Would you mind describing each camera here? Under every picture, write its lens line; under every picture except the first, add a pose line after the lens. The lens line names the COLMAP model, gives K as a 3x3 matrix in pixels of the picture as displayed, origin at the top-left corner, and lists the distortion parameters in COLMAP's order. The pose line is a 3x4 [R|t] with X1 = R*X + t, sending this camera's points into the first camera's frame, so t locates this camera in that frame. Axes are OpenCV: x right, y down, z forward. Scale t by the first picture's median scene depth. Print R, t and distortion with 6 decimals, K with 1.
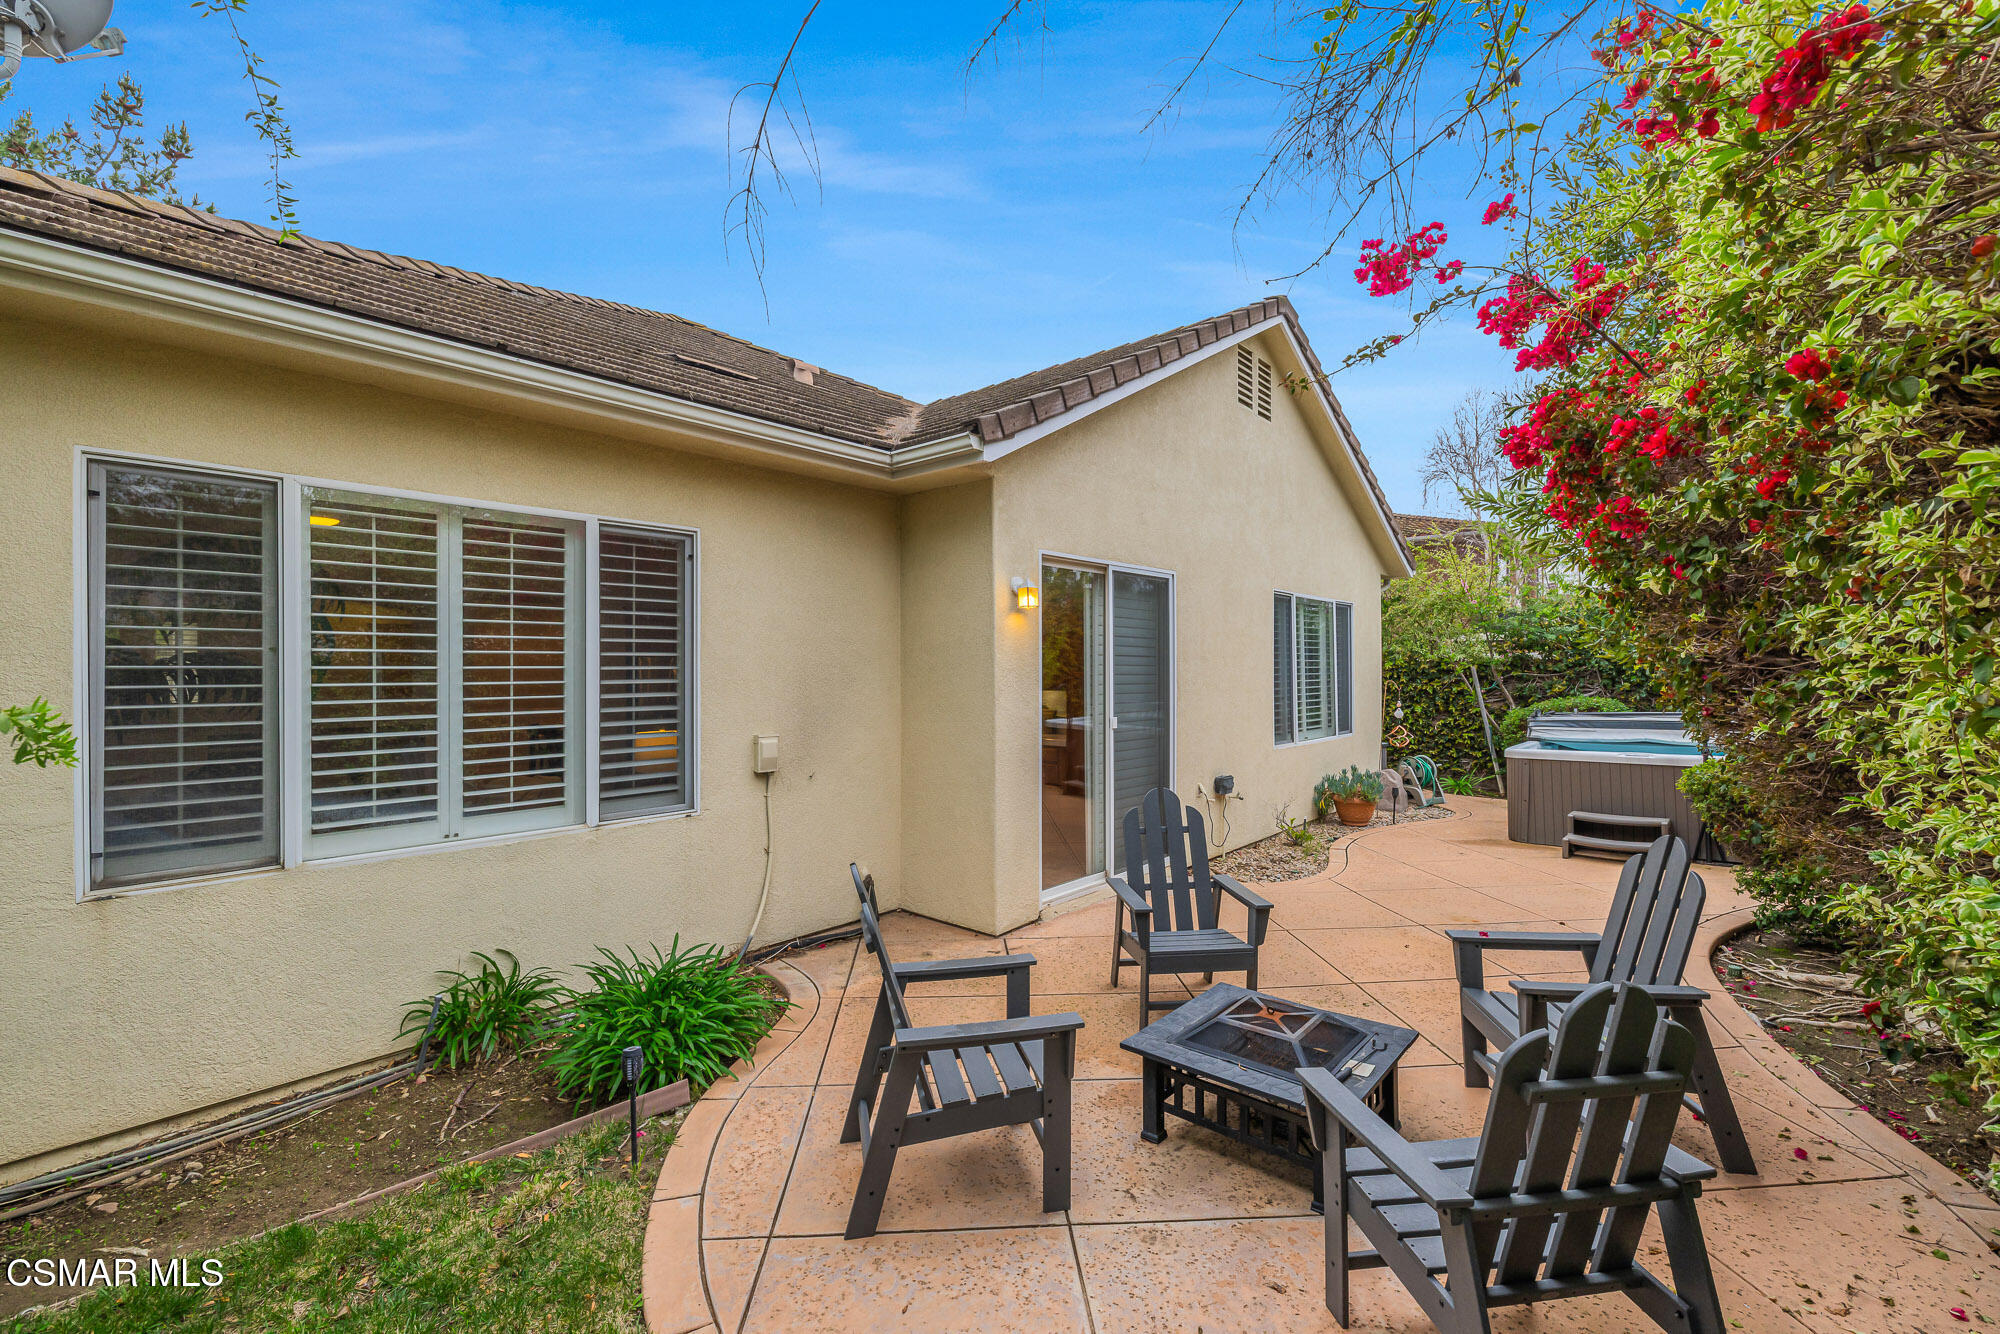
lens RADIAL K [[835.1, 0, 1000.0], [0, 835.1, 667.0], [0, 0, 1]] dist [0.000519, 0.000013]
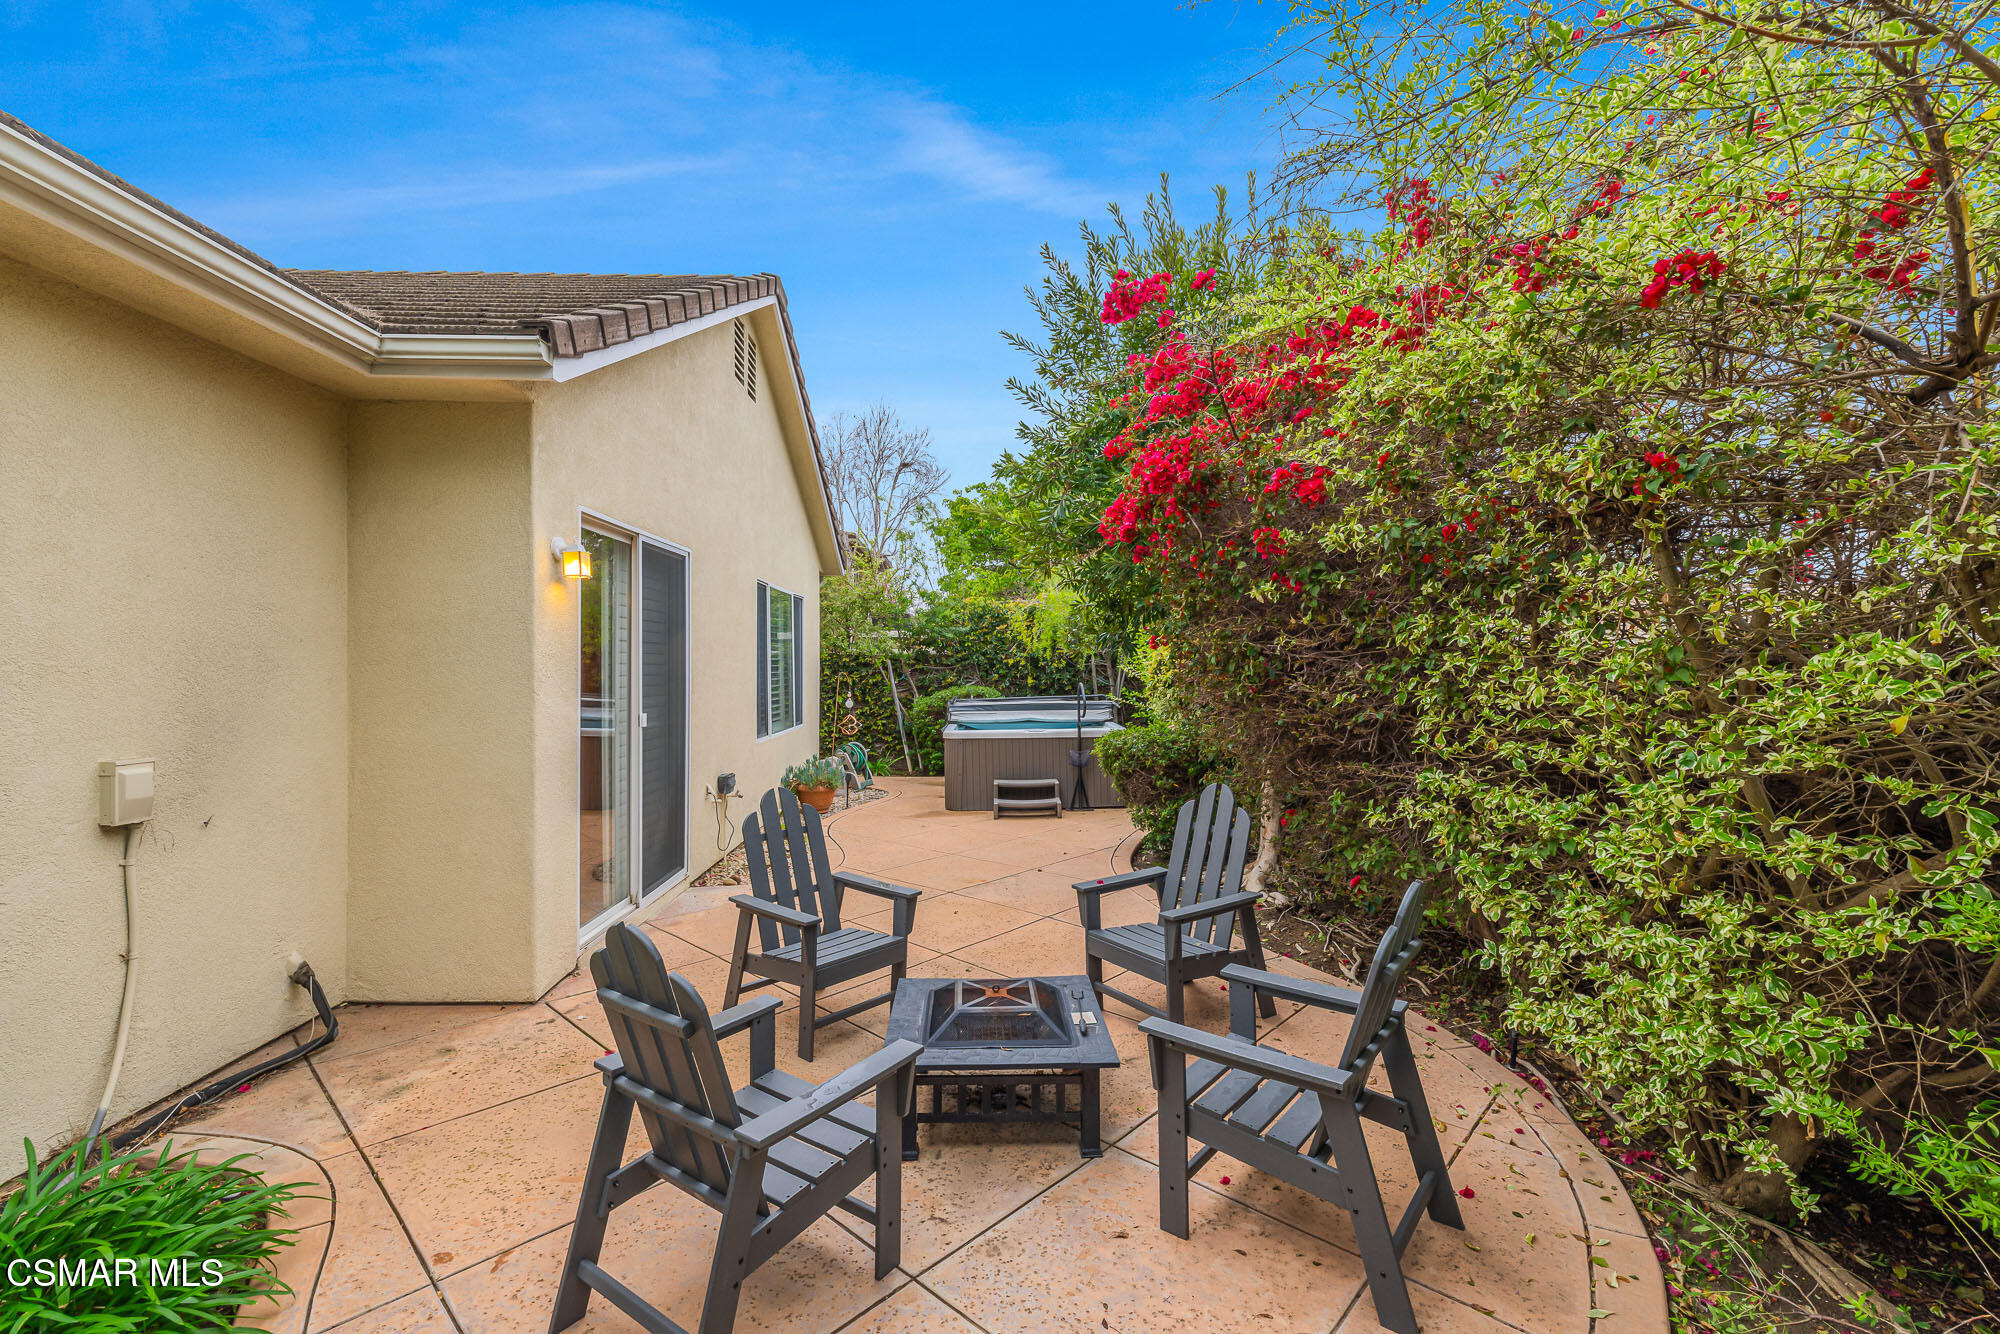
lens RADIAL K [[856.5, 0, 1000.0], [0, 856.5, 667.0], [0, 0, 1]] dist [-0.001770, -0.000125]
pose [[0.735659, 0.002961, 0.677346, -0.201126], [-0.006824, 0.999972, 0.003039, 0.008156], [-0.677318, -0.006858, 0.735658, 0.120857]]
